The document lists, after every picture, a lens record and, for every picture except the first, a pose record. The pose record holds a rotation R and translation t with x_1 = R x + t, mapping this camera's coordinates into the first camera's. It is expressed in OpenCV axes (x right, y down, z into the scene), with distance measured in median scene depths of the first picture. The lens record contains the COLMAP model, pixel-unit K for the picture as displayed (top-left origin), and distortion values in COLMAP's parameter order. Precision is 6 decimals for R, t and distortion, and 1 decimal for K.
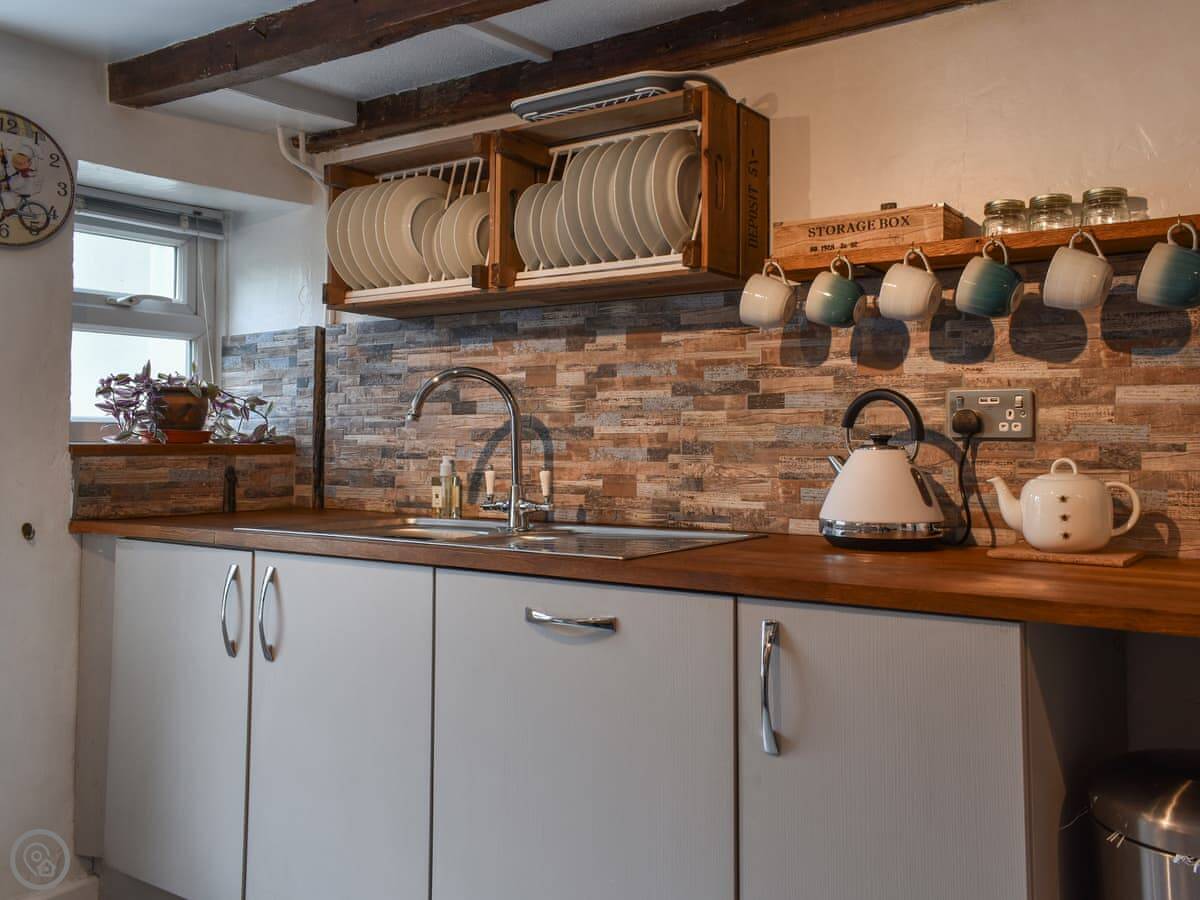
lens RADIAL K [[1060.7, 0, 600.0], [0, 1060.7, 450.0], [0, 0, 1]] dist [-0.003593, 0.000288]
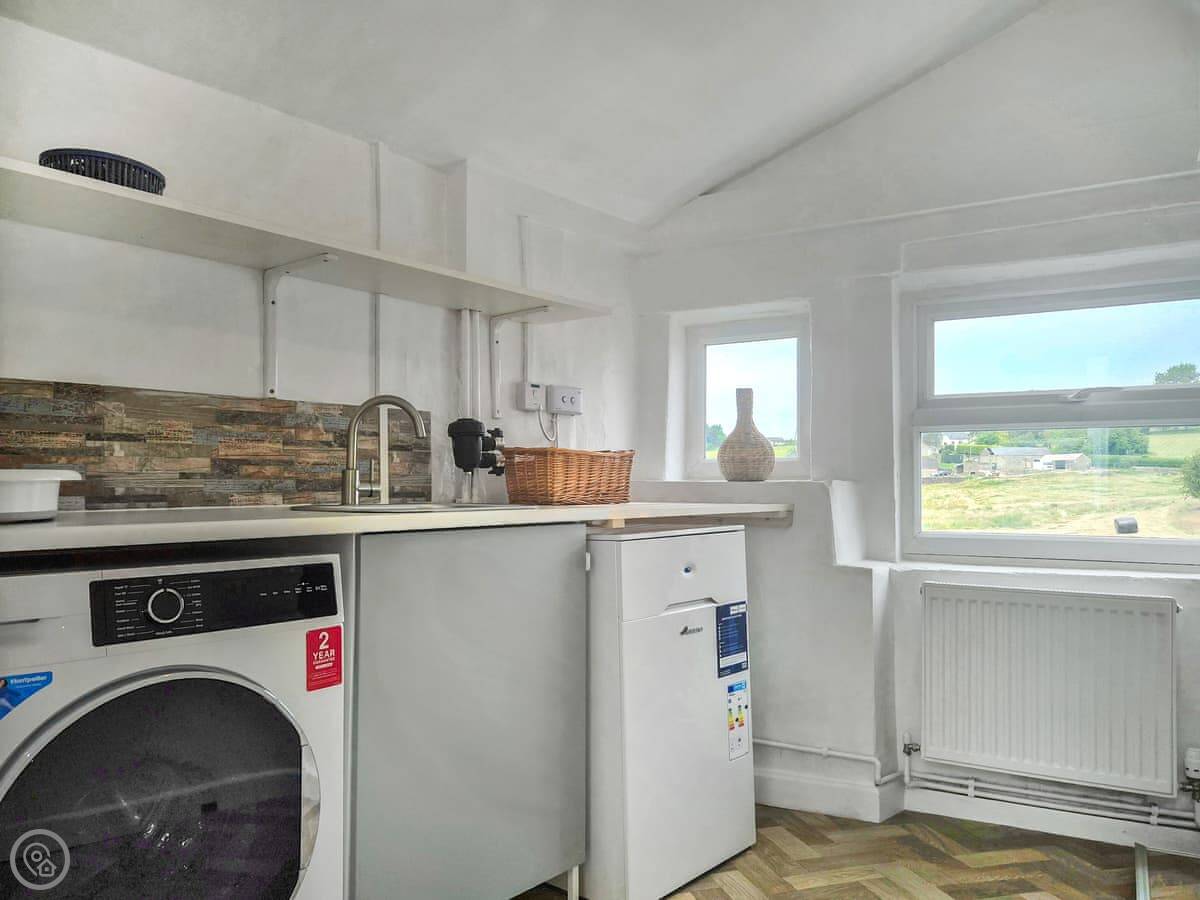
lens RADIAL K [[1060.7, 0, 600.0], [0, 1060.7, 450.0], [0, 0, 1]] dist [-0.003593, 0.000288]
pose [[0.000031, -0.009549, 0.999954, -1.551780], [-0.041930, 0.999075, 0.009542, -0.012870], [-0.999121, -0.041929, -0.000369, 1.016851]]
